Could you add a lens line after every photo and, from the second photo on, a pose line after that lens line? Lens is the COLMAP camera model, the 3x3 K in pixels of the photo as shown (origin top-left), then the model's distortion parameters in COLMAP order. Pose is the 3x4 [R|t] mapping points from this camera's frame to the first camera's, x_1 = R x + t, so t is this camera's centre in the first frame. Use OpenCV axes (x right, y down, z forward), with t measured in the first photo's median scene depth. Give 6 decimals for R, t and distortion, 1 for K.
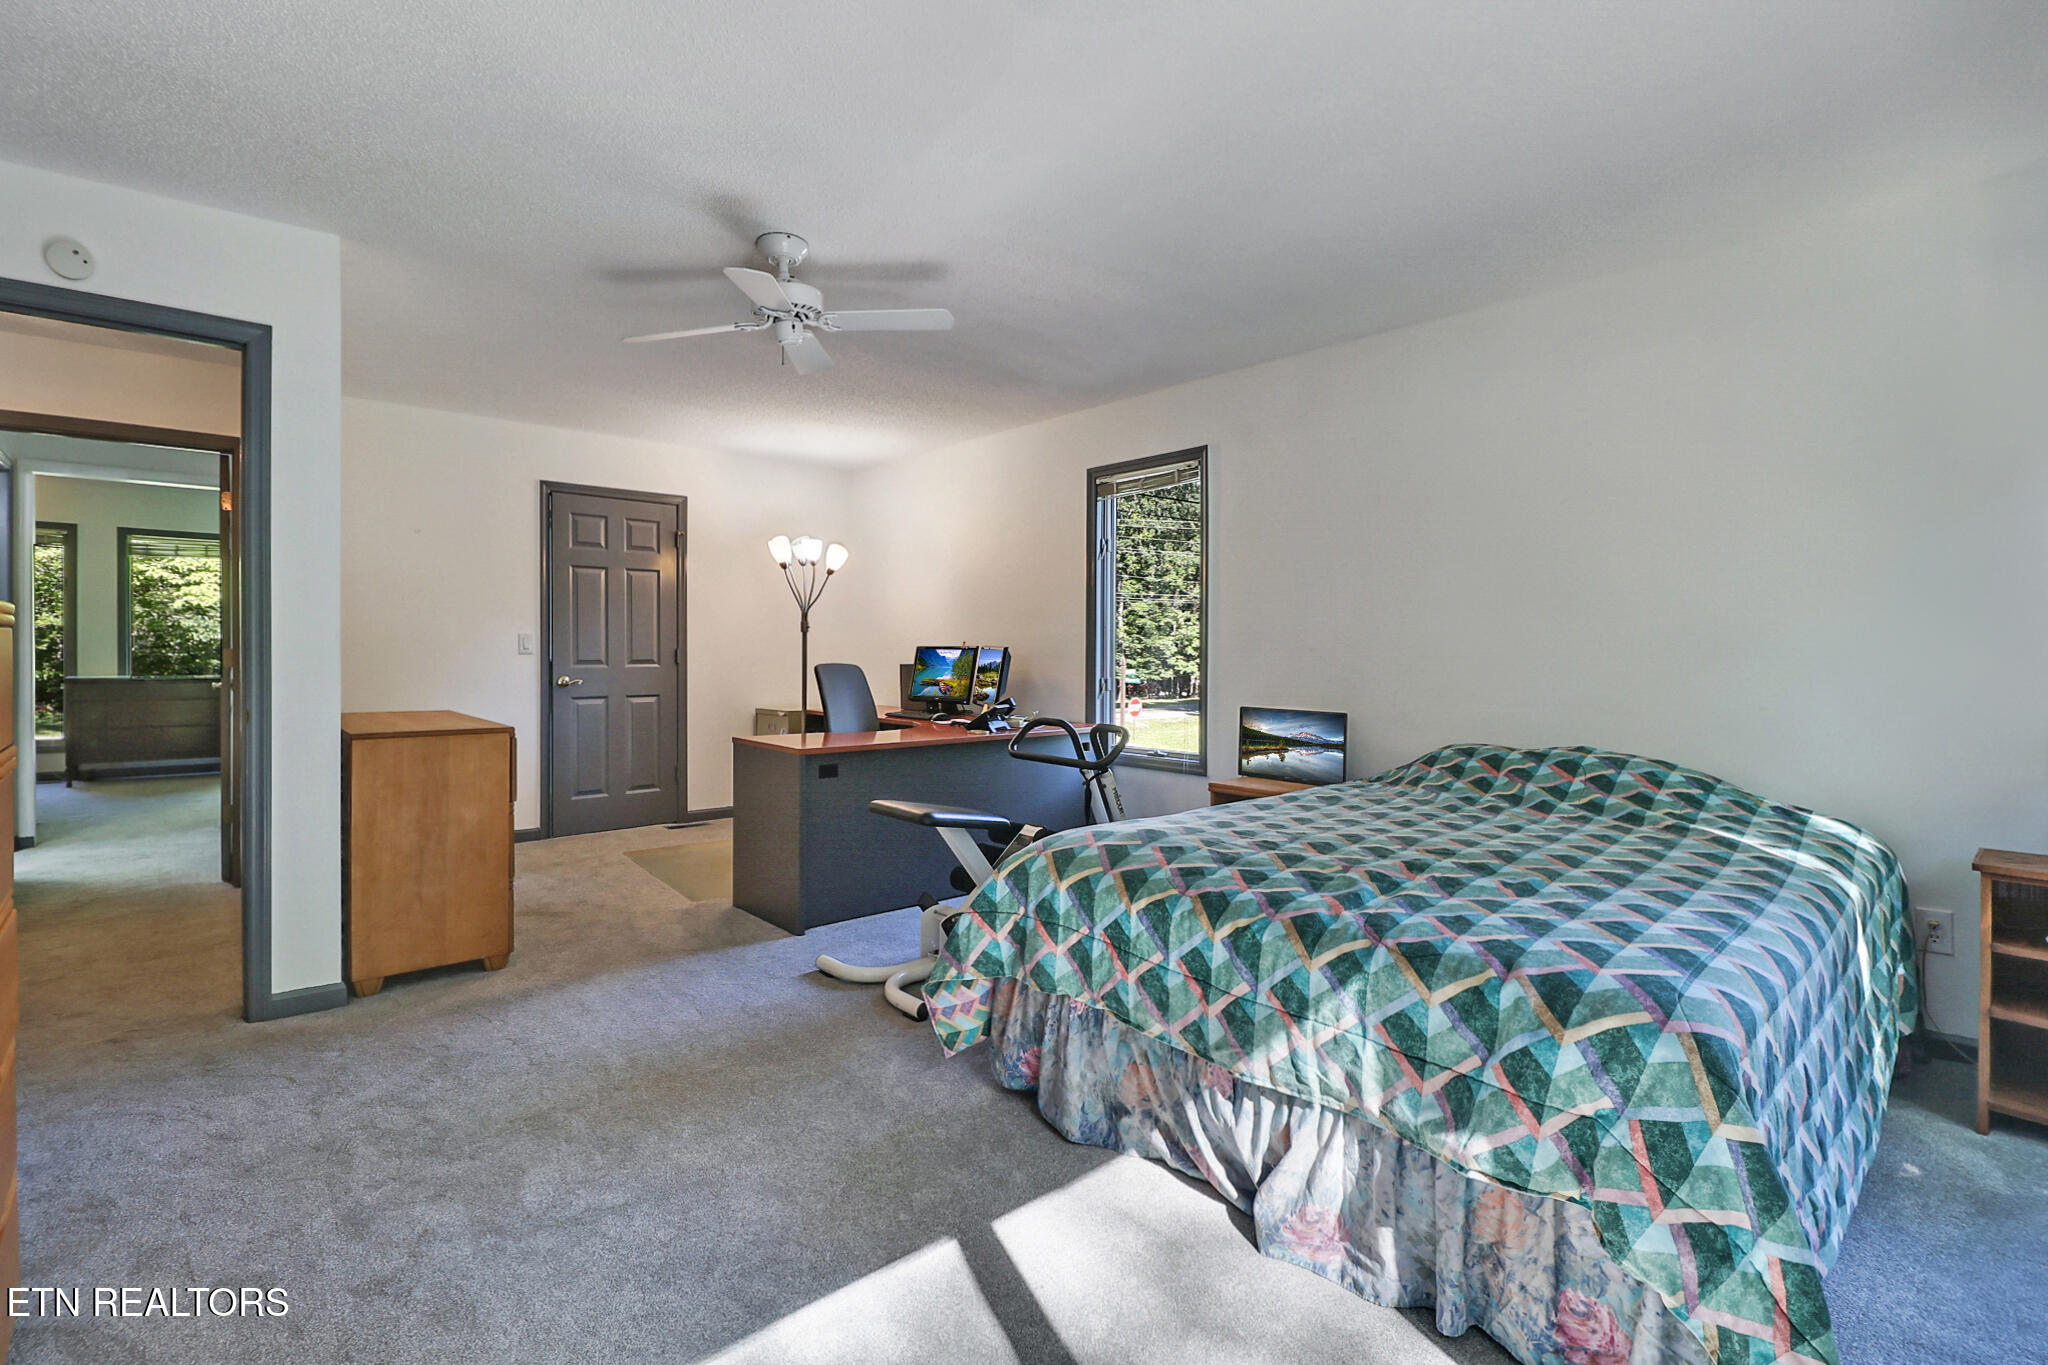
lens RADIAL K [[949.0, 0, 1020.0], [0, 949.0, 674.6], [0, 0, 1]] dist [-0.000767, -0.000145]
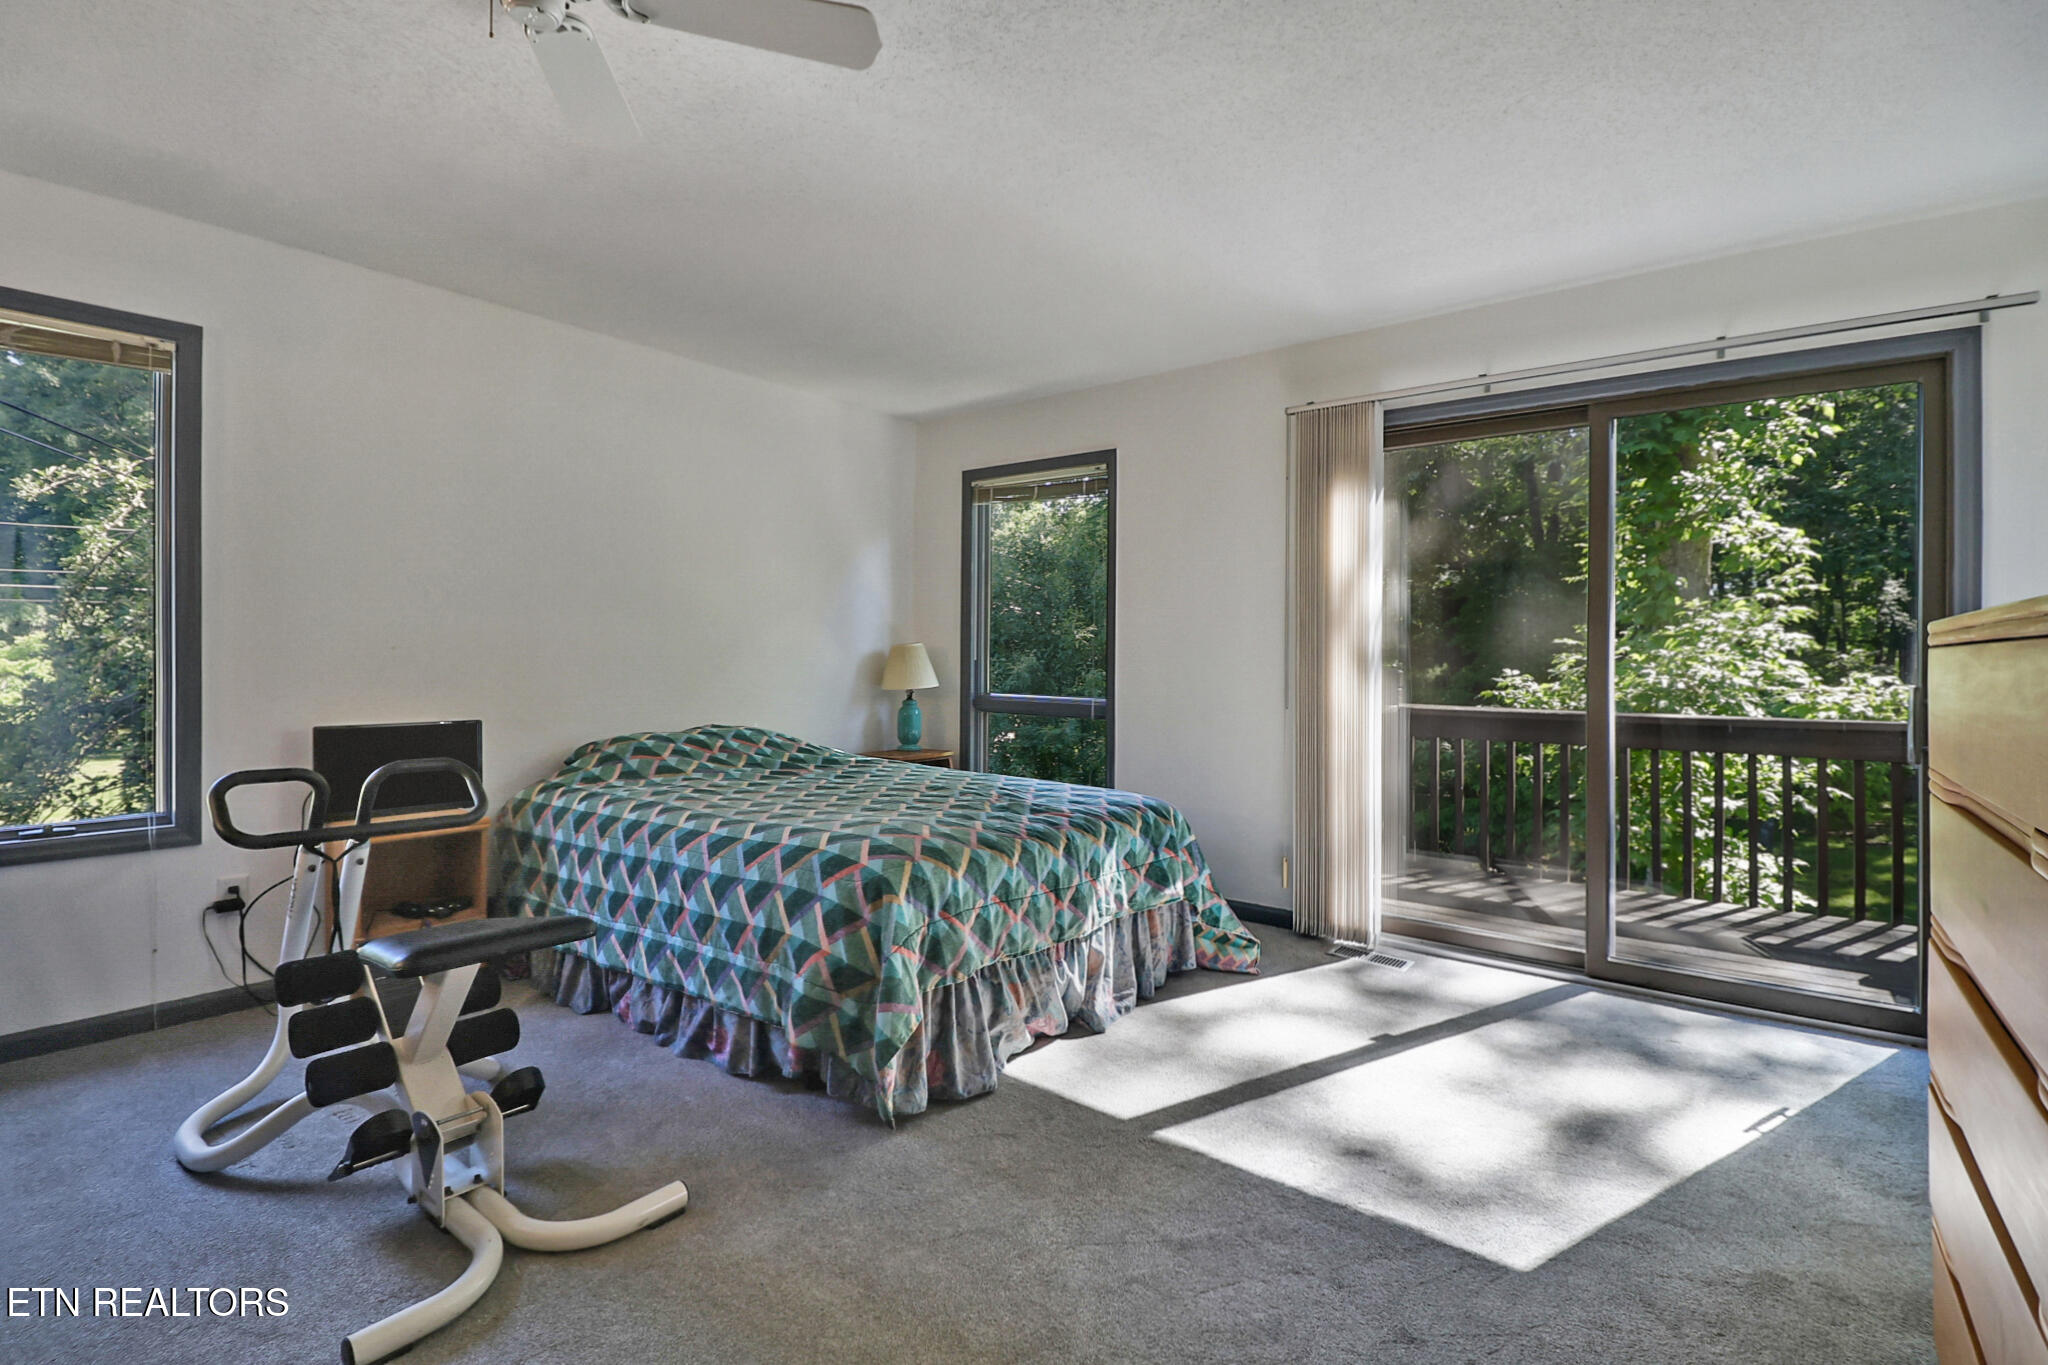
lens RADIAL K [[949.0, 0, 1019.2], [0, 949.0, 666.6], [0, 0, 1]] dist [-0.000767, -0.000145]
pose [[-0.216526, -0.009152, 0.976234, -1.201297], [0.011446, 0.999864, 0.011912, -0.021813], [-0.976210, 0.013754, -0.216392, 1.407765]]
